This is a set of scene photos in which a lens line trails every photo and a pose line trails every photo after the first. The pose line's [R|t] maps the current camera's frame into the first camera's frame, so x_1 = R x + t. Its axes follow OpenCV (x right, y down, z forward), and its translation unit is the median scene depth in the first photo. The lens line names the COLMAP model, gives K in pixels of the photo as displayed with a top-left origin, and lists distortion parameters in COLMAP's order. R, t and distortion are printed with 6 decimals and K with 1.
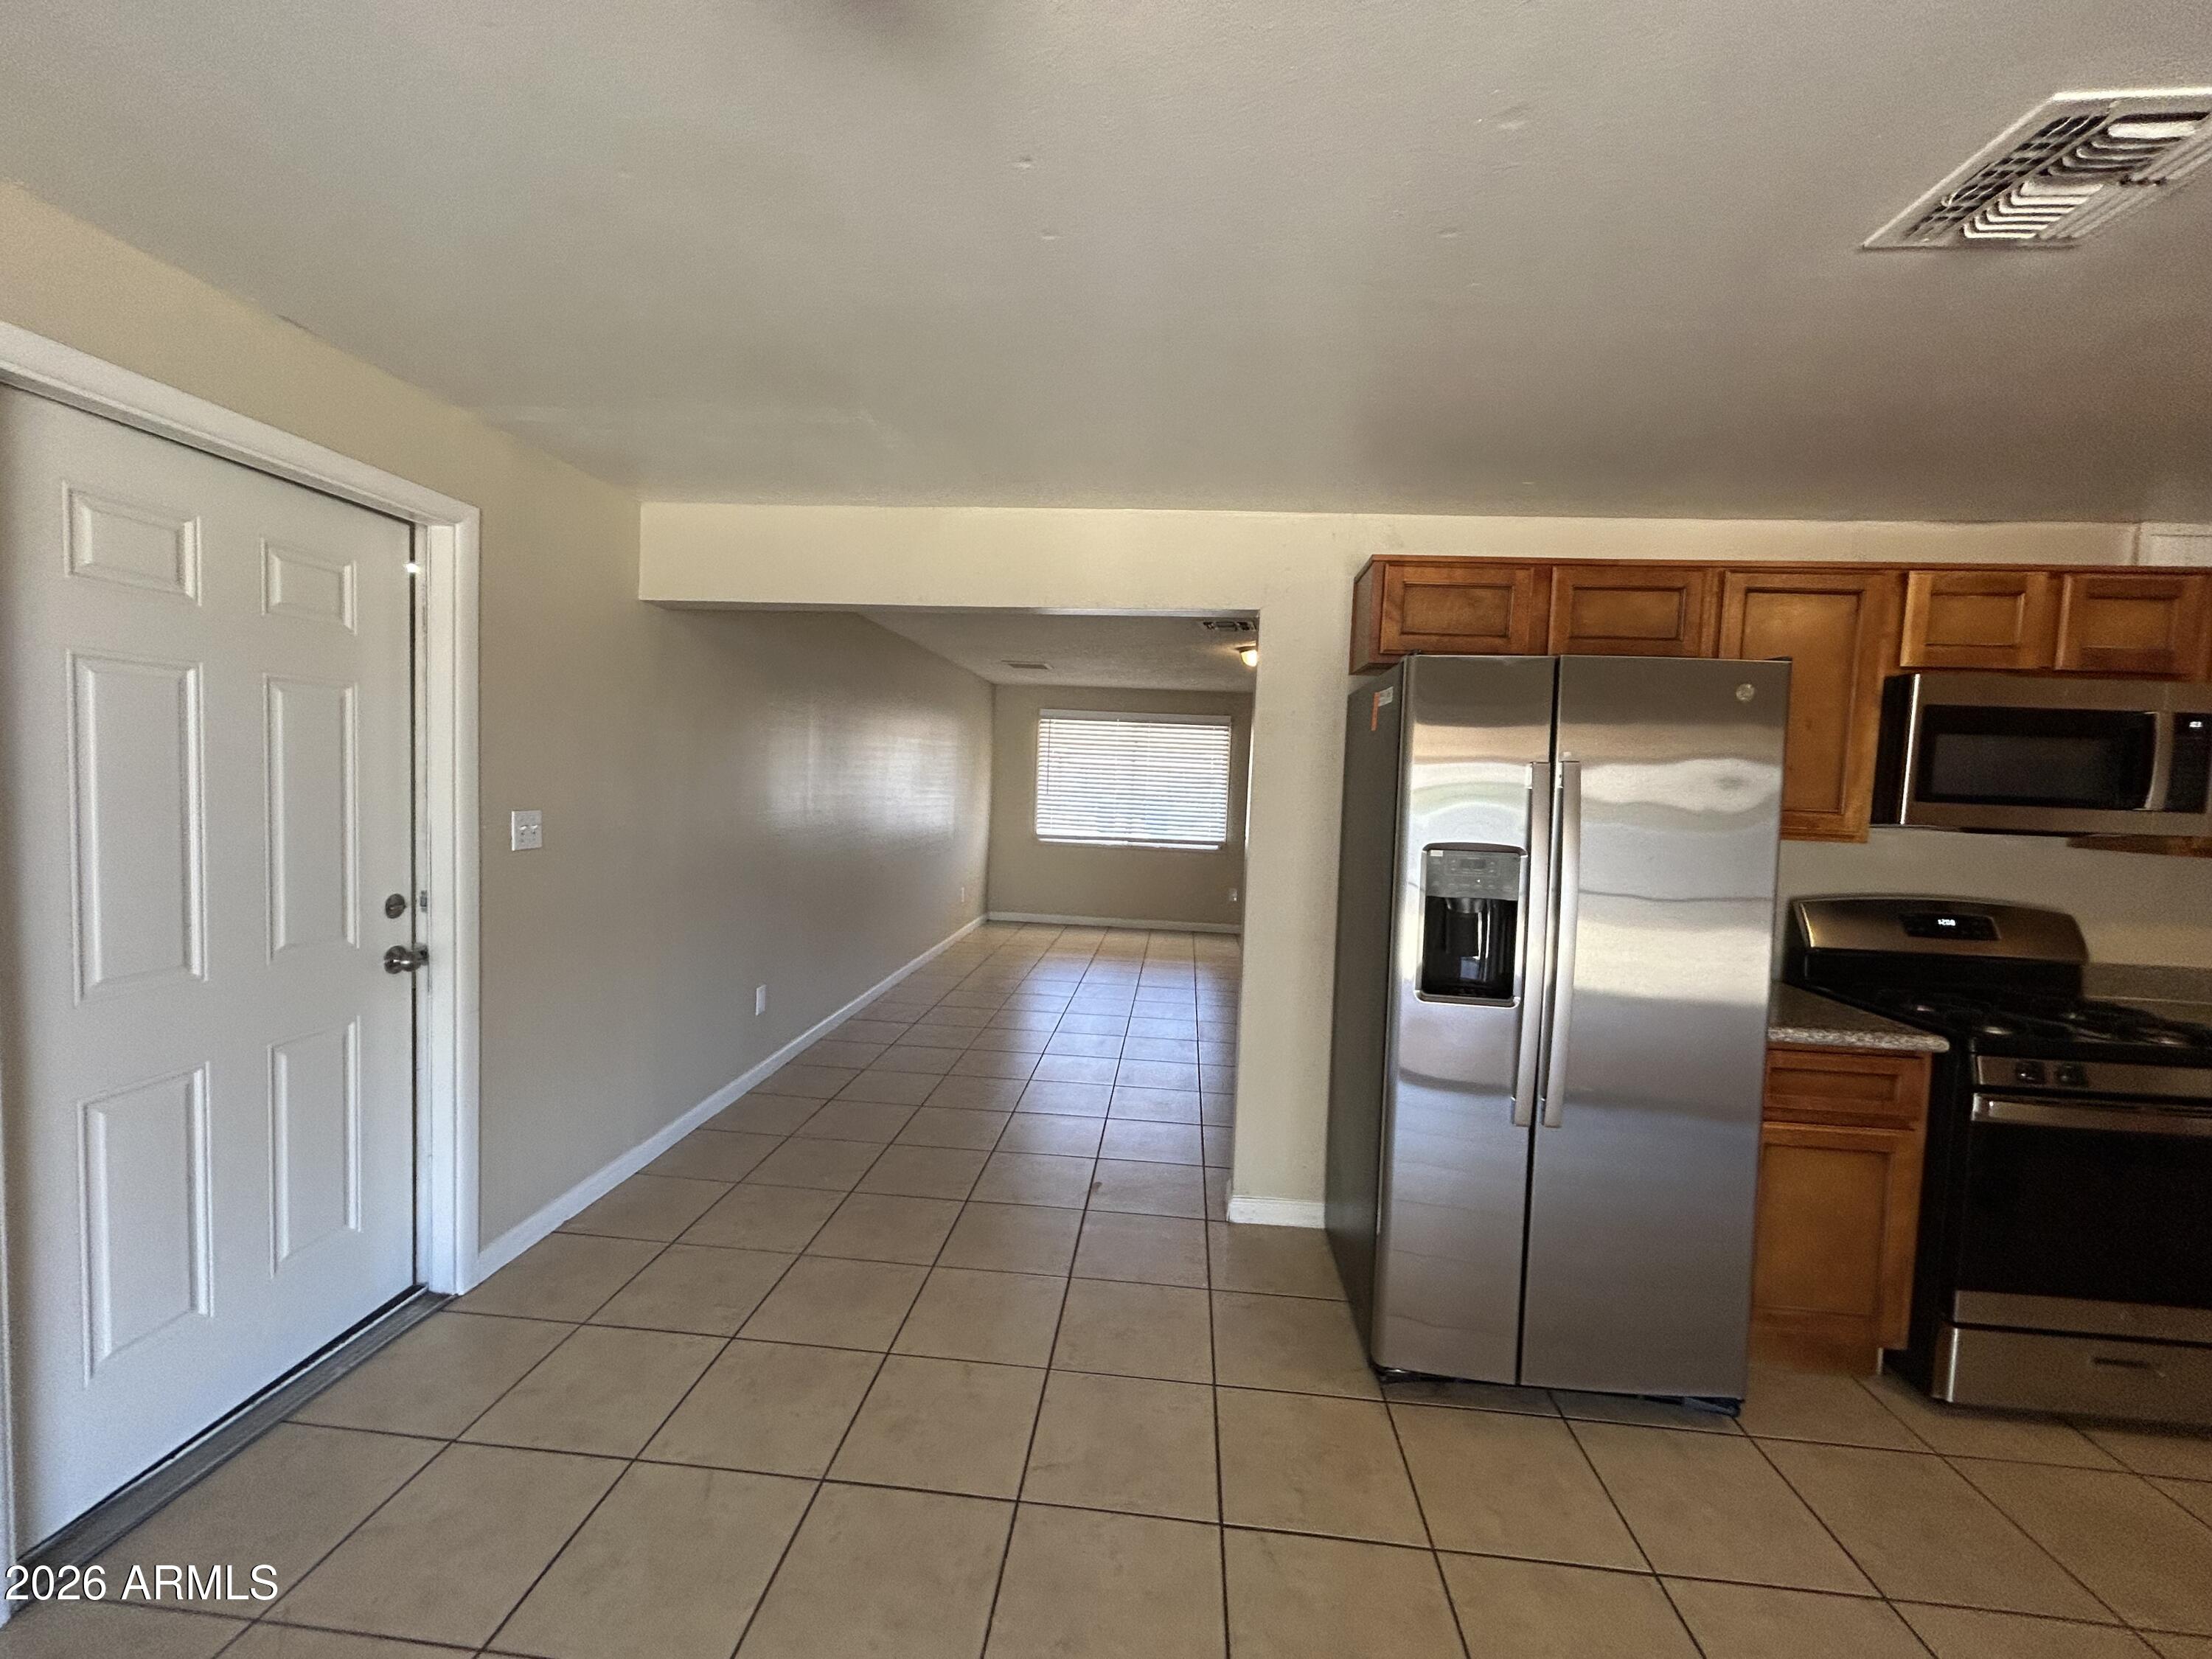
lens RADIAL K [[882.7, 0, 1106.0], [0, 882.7, 829.5], [0, 0, 1]] dist [-0.001091, -0.000370]
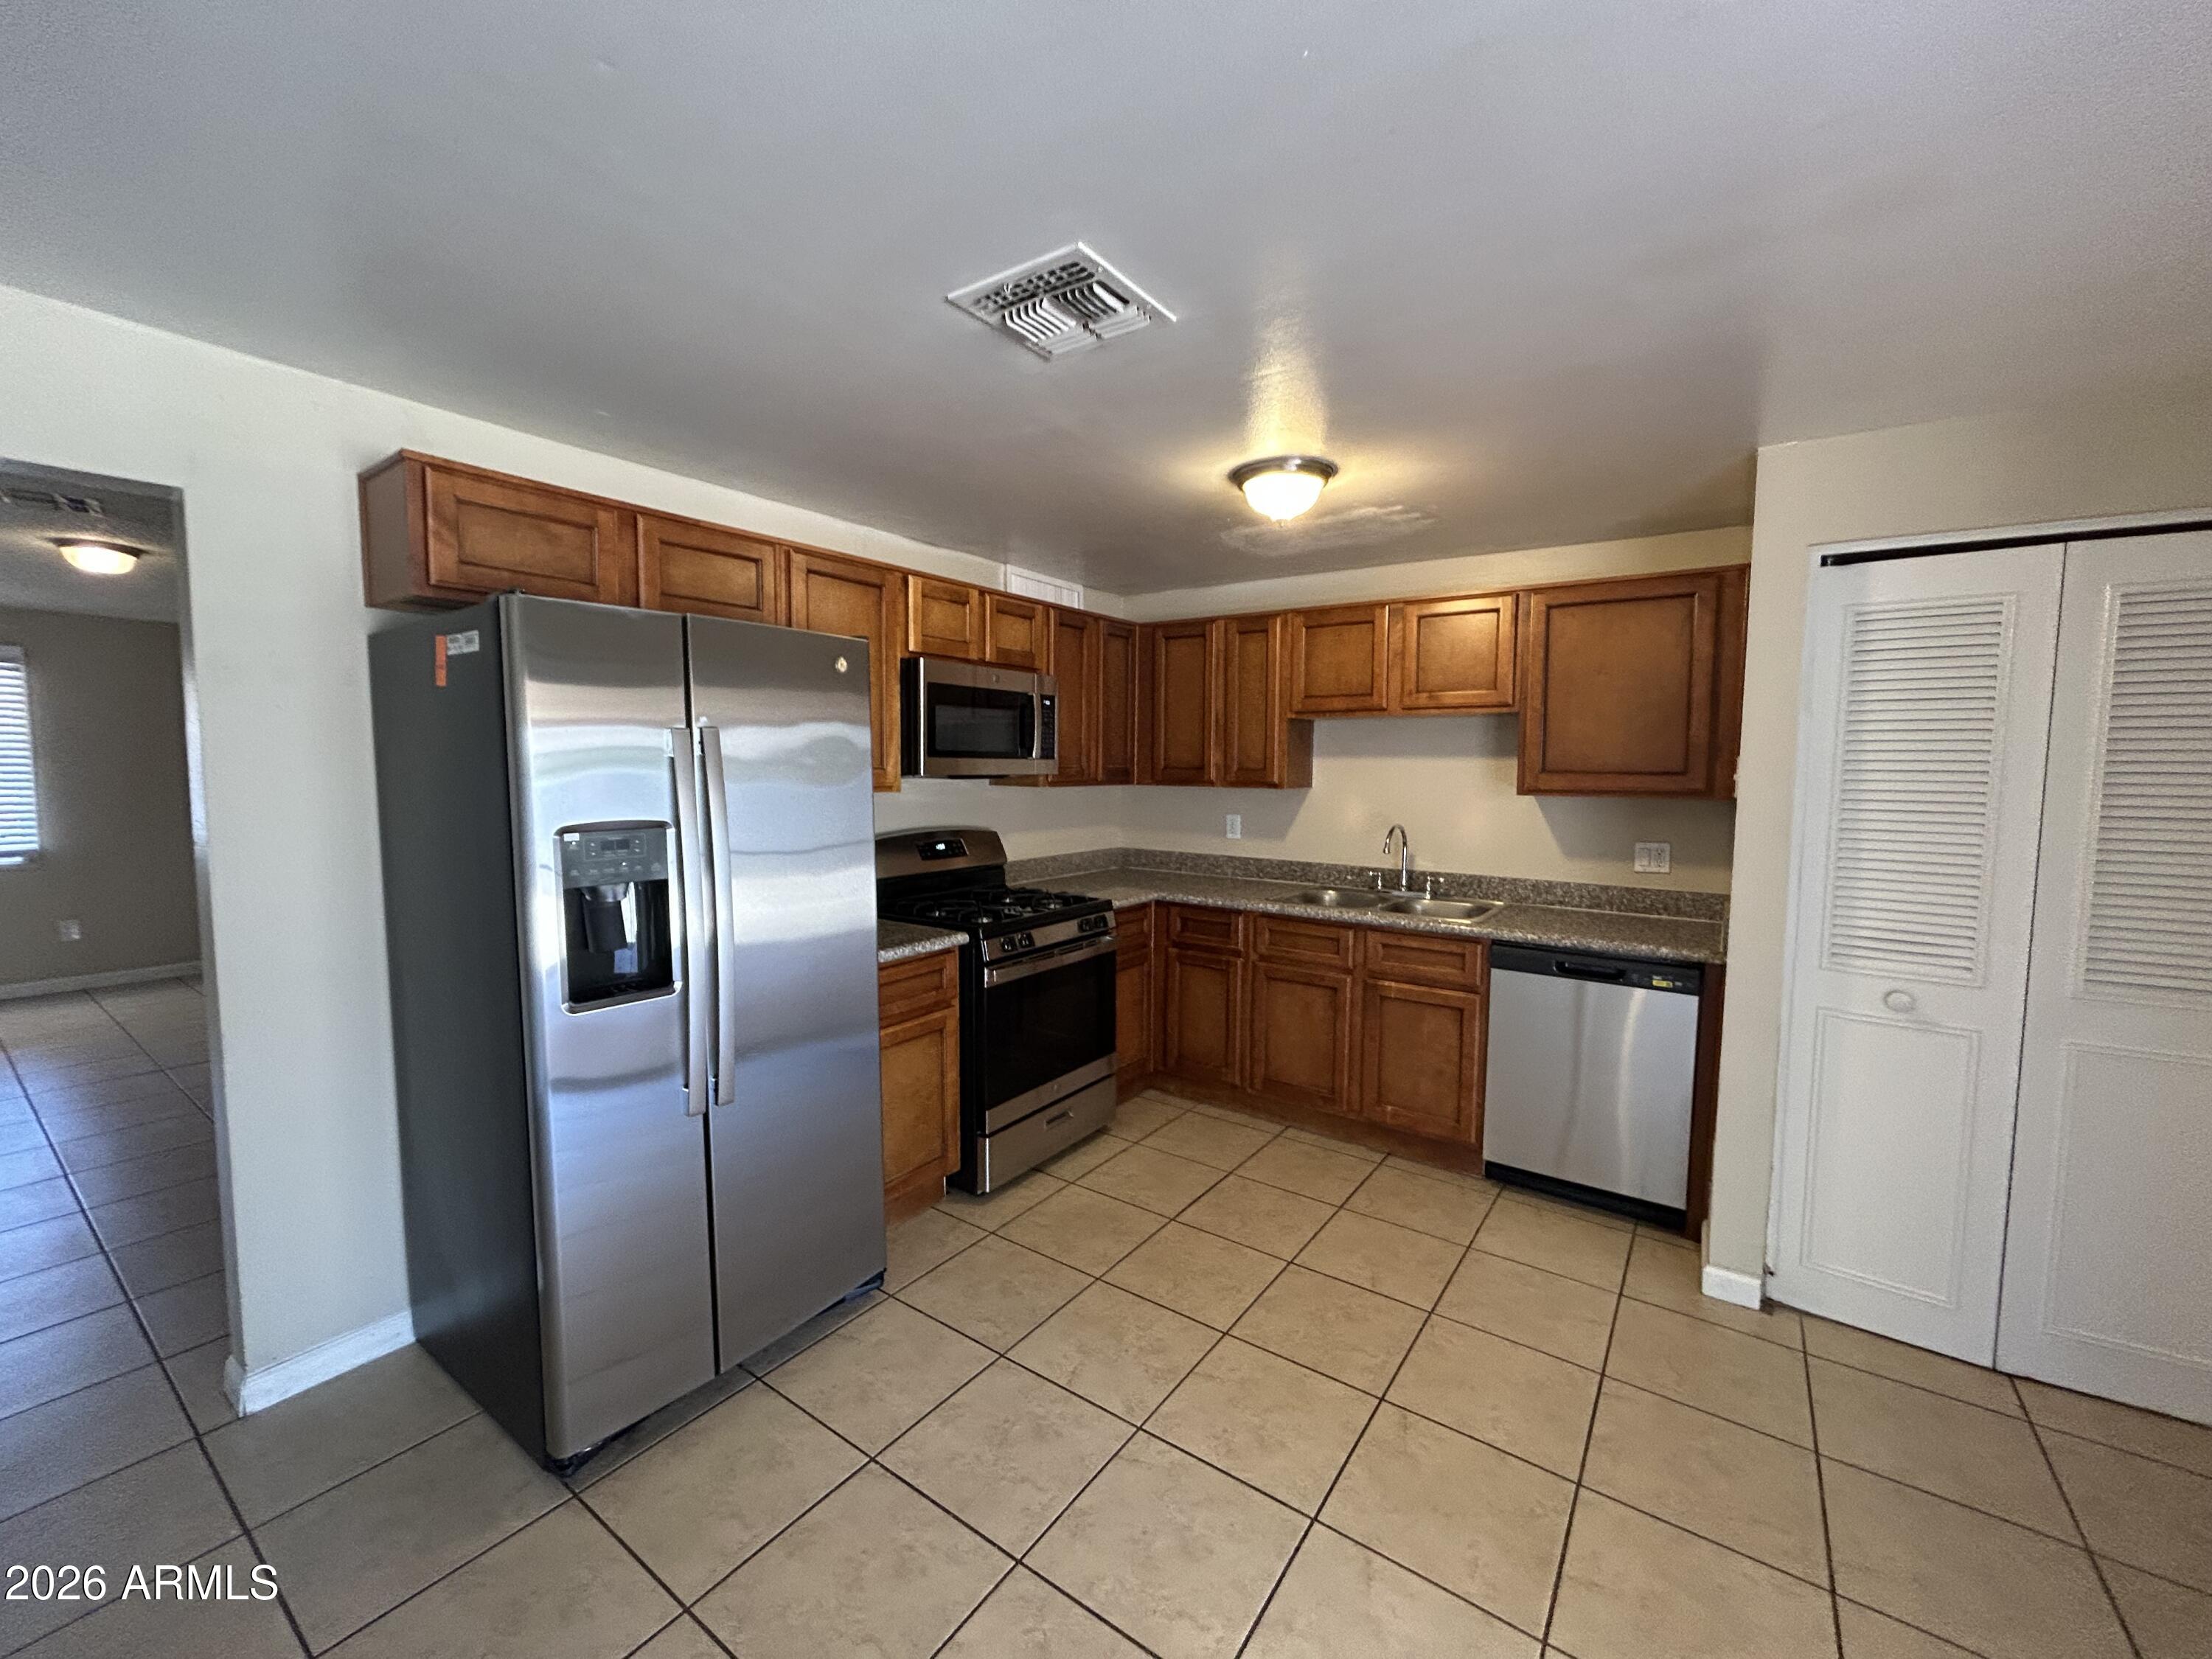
lens RADIAL K [[887.5, 0, 1106.0], [0, 887.5, 829.5], [0, 0, 1]] dist [0.001470, 0.000400]
pose [[0.509094, -0.100389, 0.854836, -0.078972], [0.062625, 0.994863, 0.079538, -0.014122], [-0.858430, 0.013041, 0.512766, 0.117802]]
